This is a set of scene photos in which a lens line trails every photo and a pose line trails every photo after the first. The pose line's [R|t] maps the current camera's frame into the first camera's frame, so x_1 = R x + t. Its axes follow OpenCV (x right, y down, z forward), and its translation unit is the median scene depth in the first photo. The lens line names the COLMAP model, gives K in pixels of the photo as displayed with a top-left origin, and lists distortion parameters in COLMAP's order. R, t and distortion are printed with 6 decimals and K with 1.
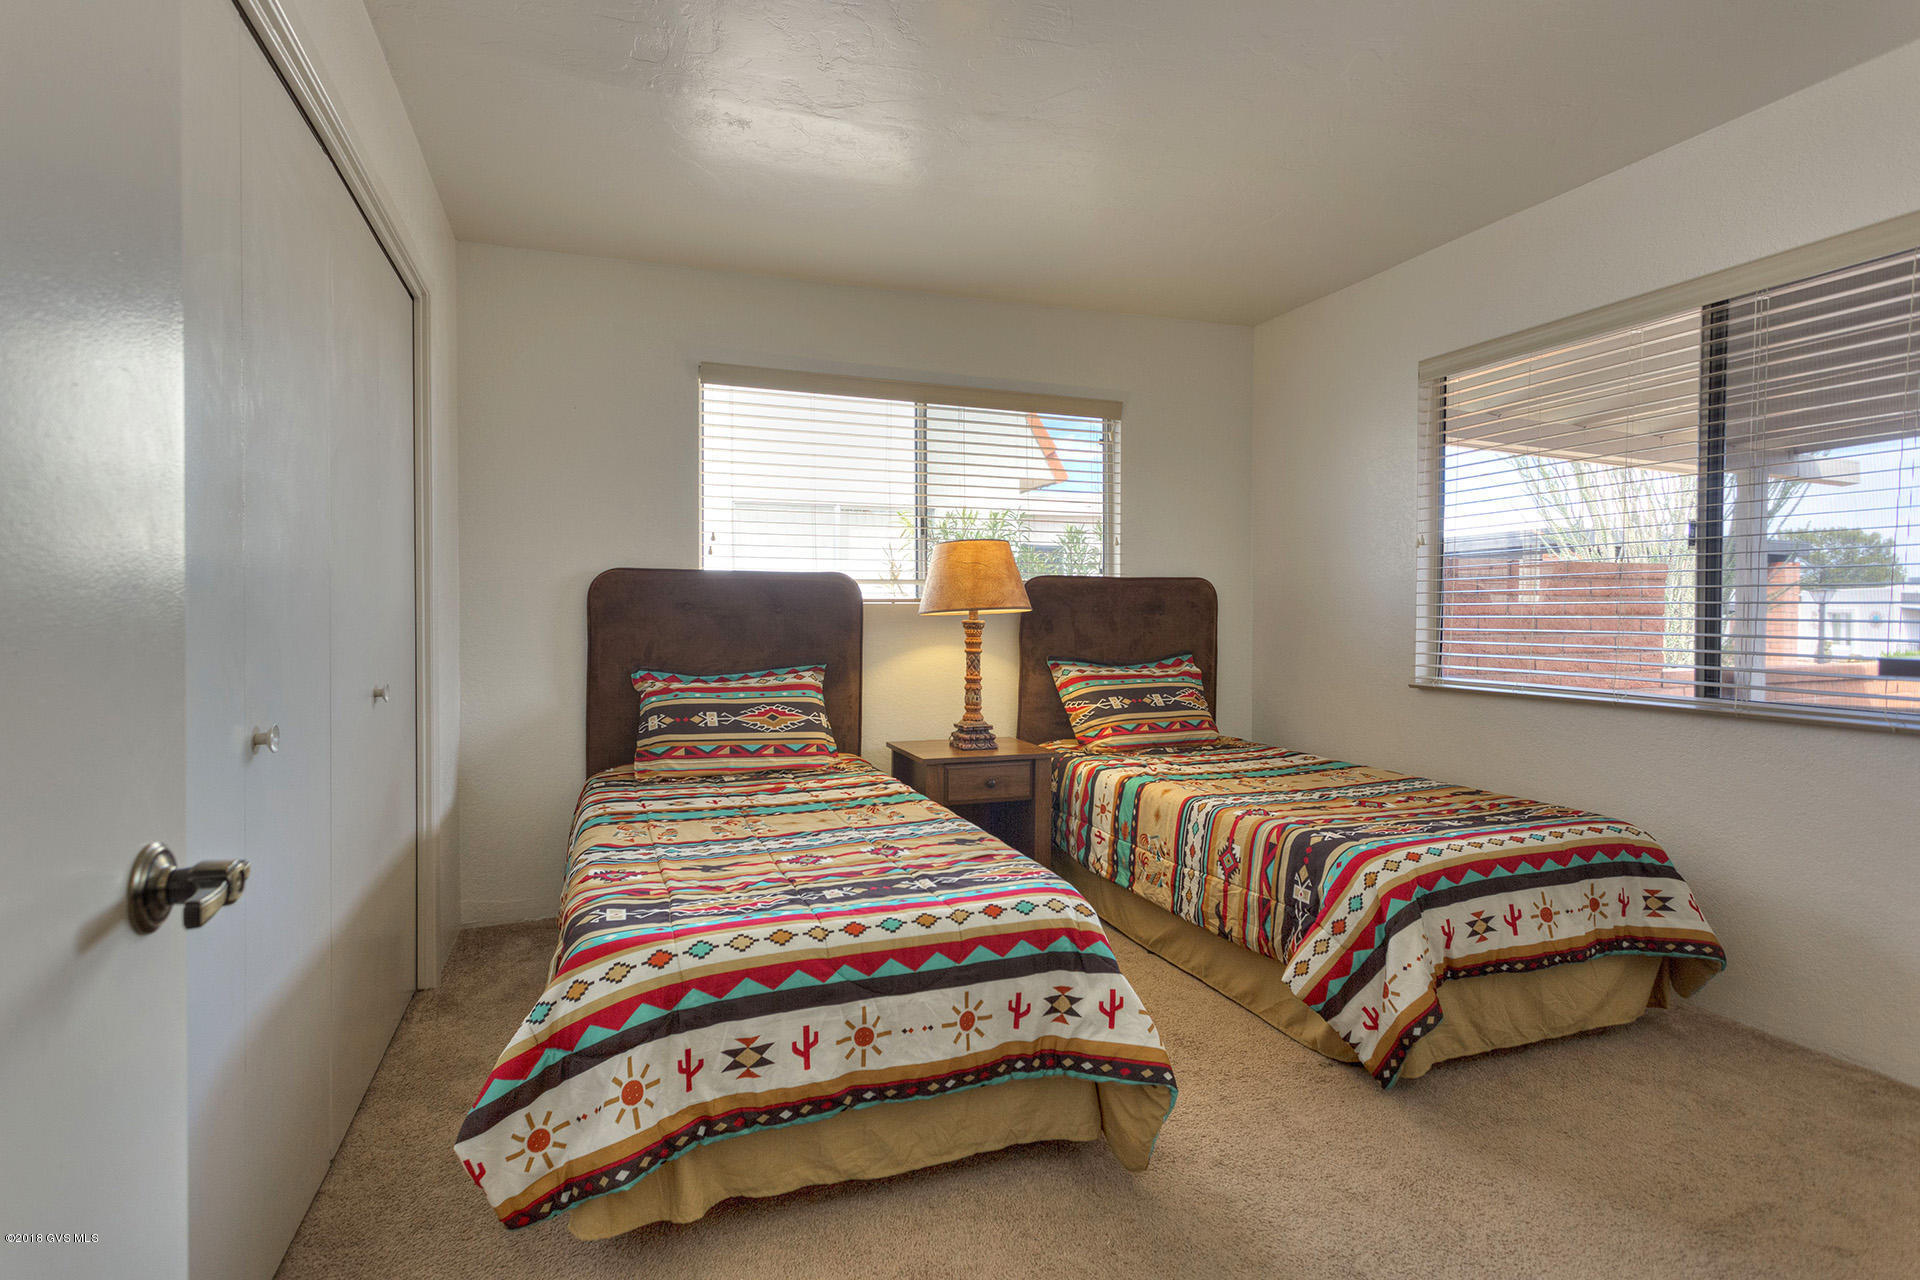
lens RADIAL K [[931.5, 0, 960.0], [0, 931.5, 640.0], [0, 0, 1]] dist [-0.000578, 0.000460]
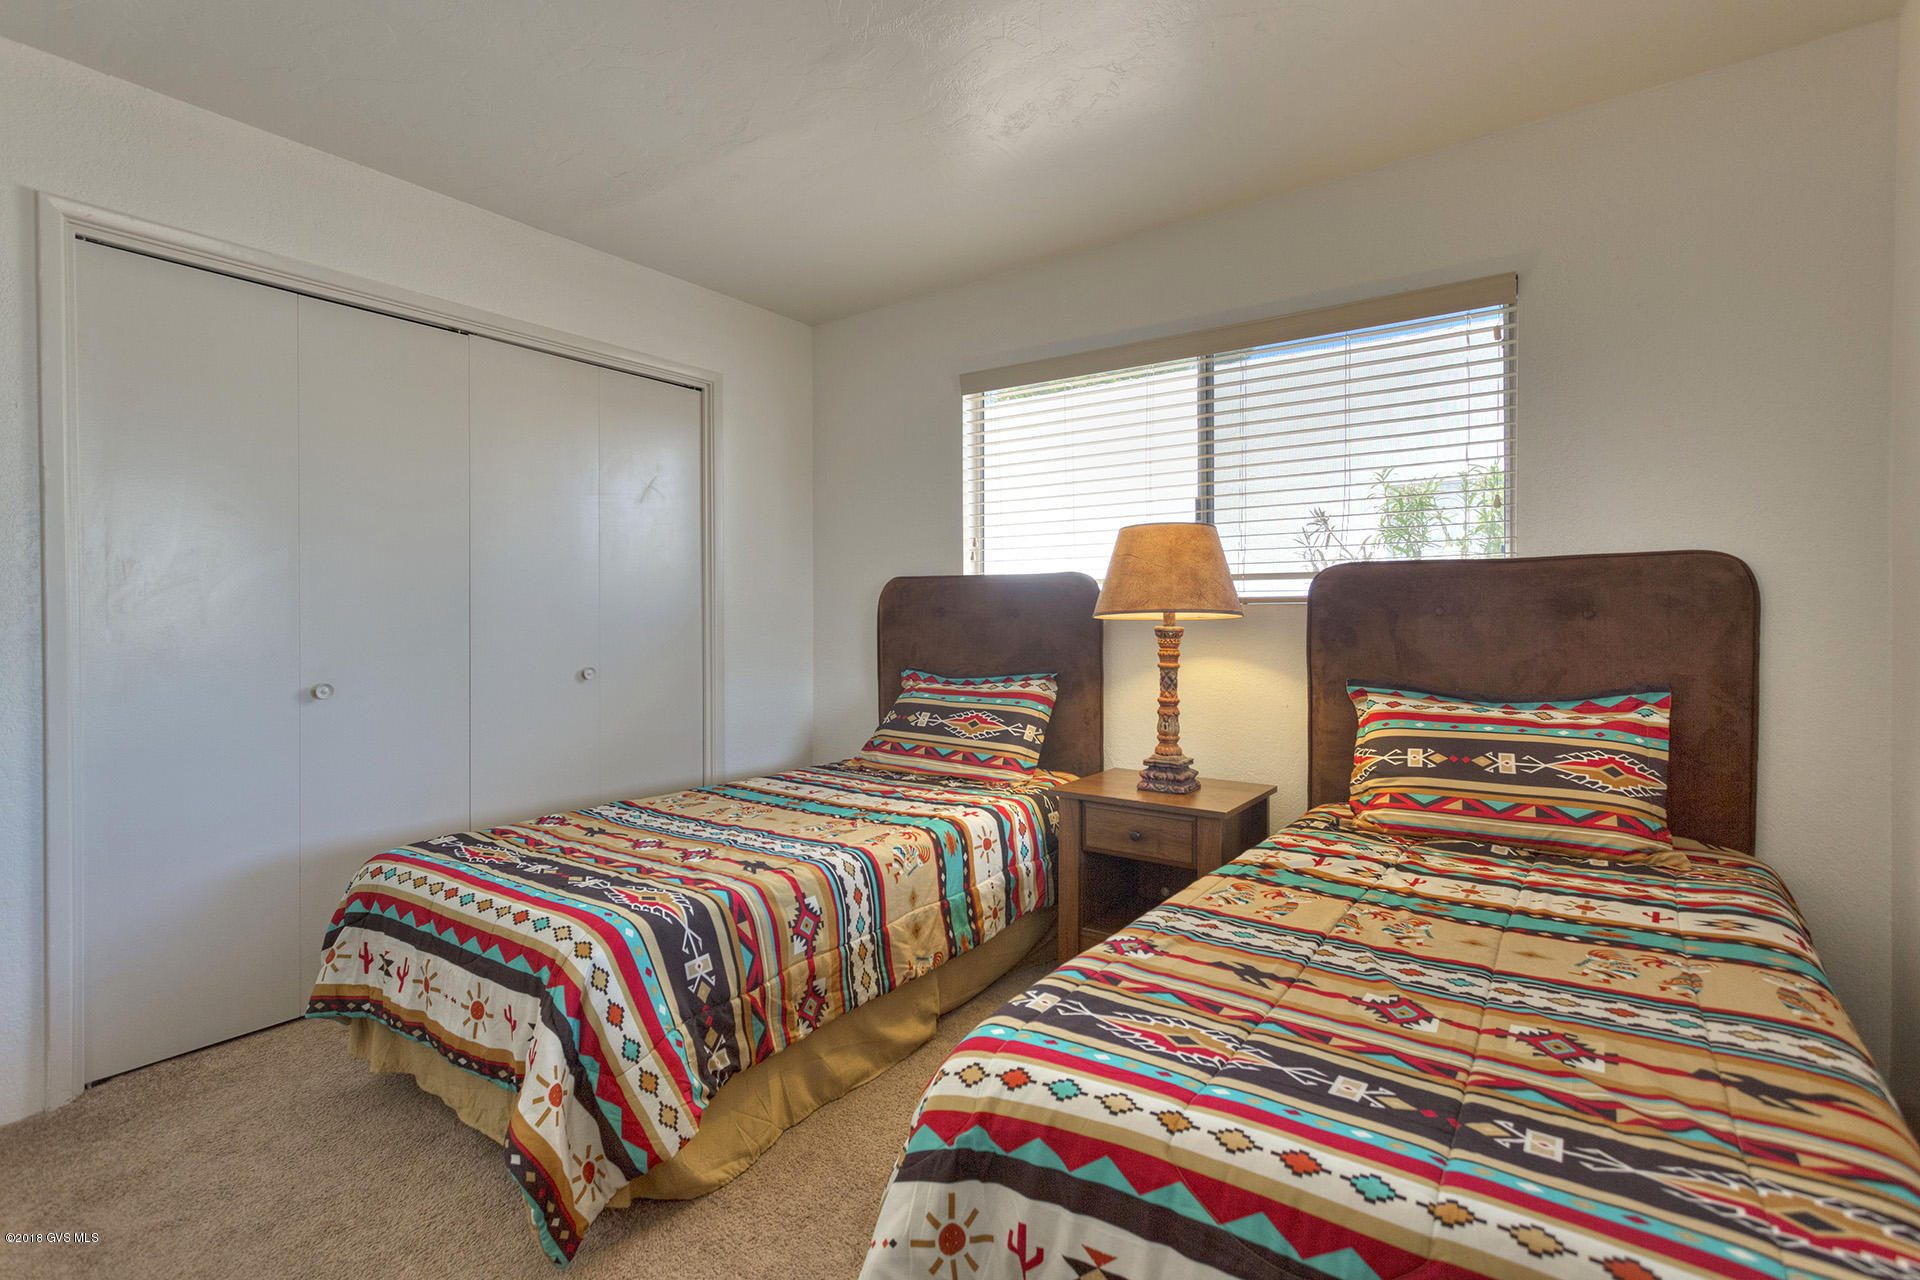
lens RADIAL K [[912.6, 0, 920.5], [0, 912.6, 632.8], [0, 0, 1]] dist [0.007752, 0.000422]
pose [[0.549027, 0.013864, -0.835690, 0.538850], [-0.020739, 0.999781, 0.002961, -0.013830], [0.835547, 0.015706, 0.549194, 0.400141]]
